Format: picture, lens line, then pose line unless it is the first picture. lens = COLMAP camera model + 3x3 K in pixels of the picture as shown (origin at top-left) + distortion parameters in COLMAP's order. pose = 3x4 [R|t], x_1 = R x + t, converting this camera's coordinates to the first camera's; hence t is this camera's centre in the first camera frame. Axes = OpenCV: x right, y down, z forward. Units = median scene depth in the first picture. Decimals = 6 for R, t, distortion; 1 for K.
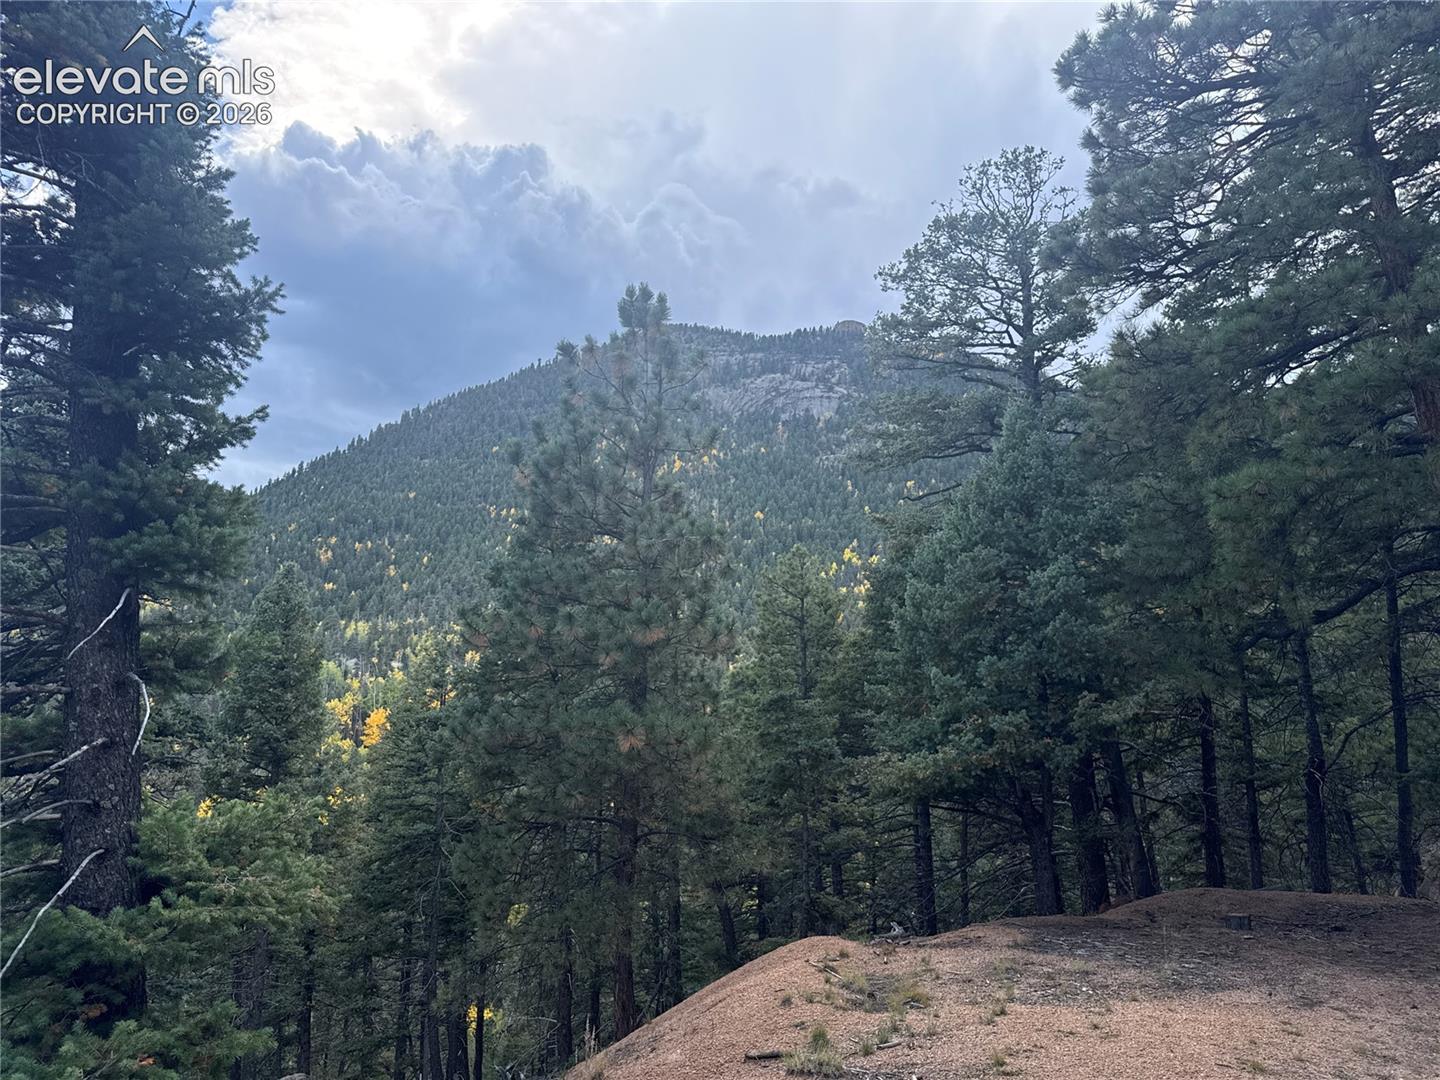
lens RADIAL K [[1011.3, 0, 715.3], [0, 1011.3, 552.3], [0, 0, 1]] dist [0.057085, -0.058045]
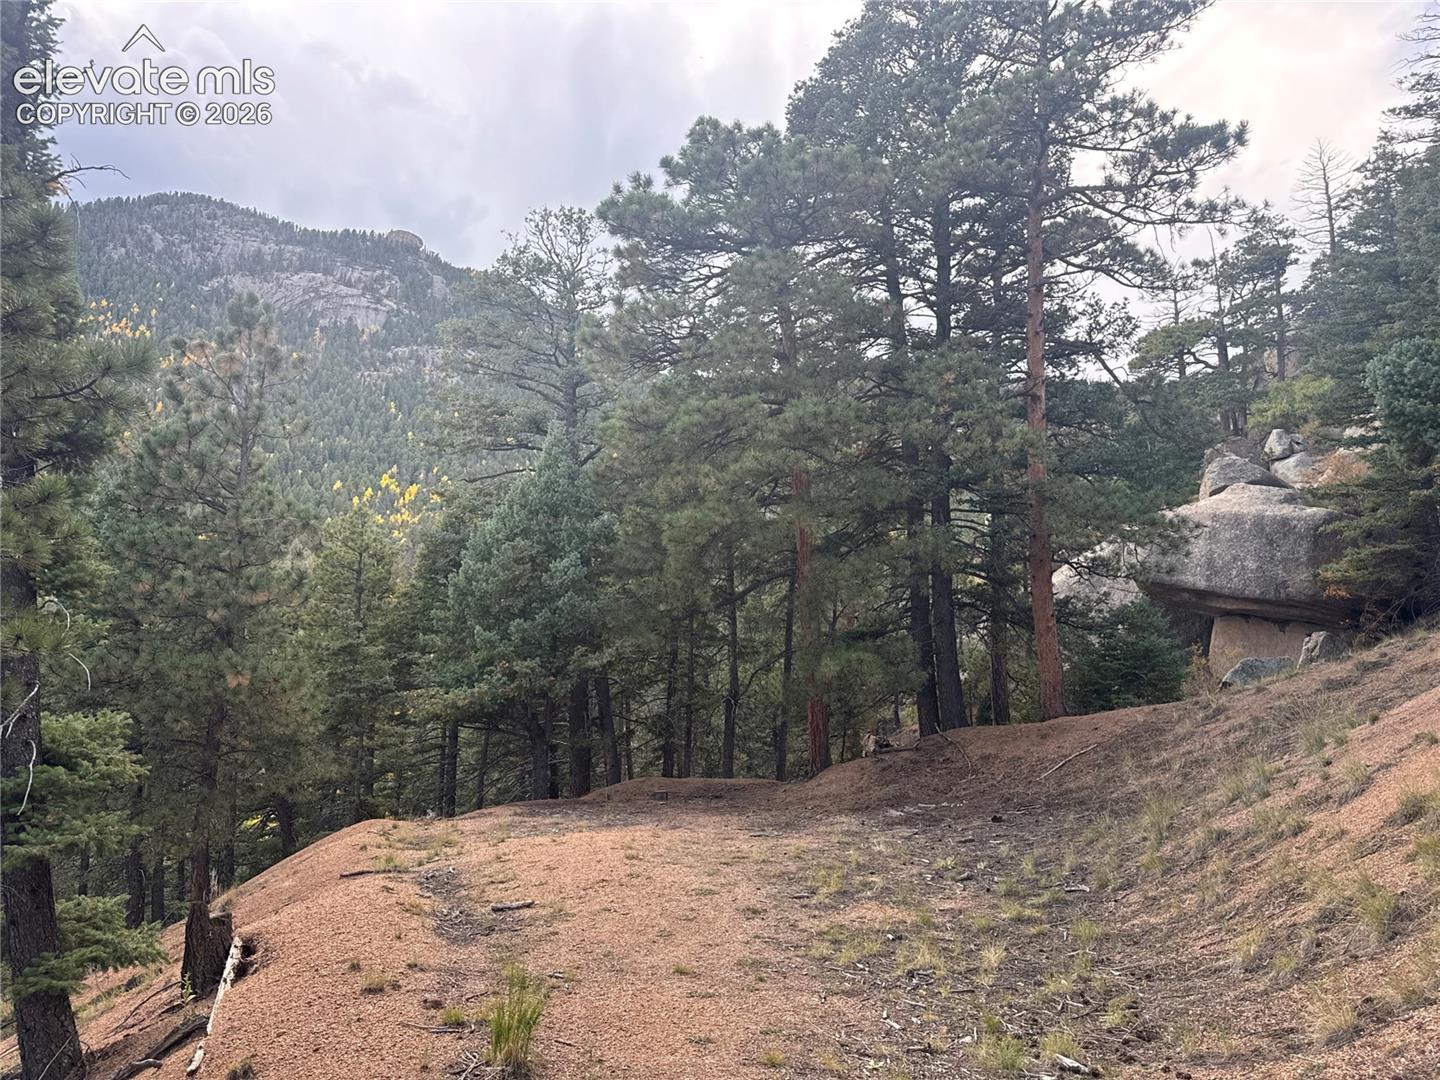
lens RADIAL K [[1011.3, 0, 740.2], [0, 1011.3, 541.4], [0, 0, 1]] dist [0.057085, -0.058045]
pose [[0.888606, 0.068789, 0.453483, -0.087093], [-0.093687, 0.995067, 0.032640, -0.069669], [-0.449000, -0.071489, 0.890667, -0.332274]]
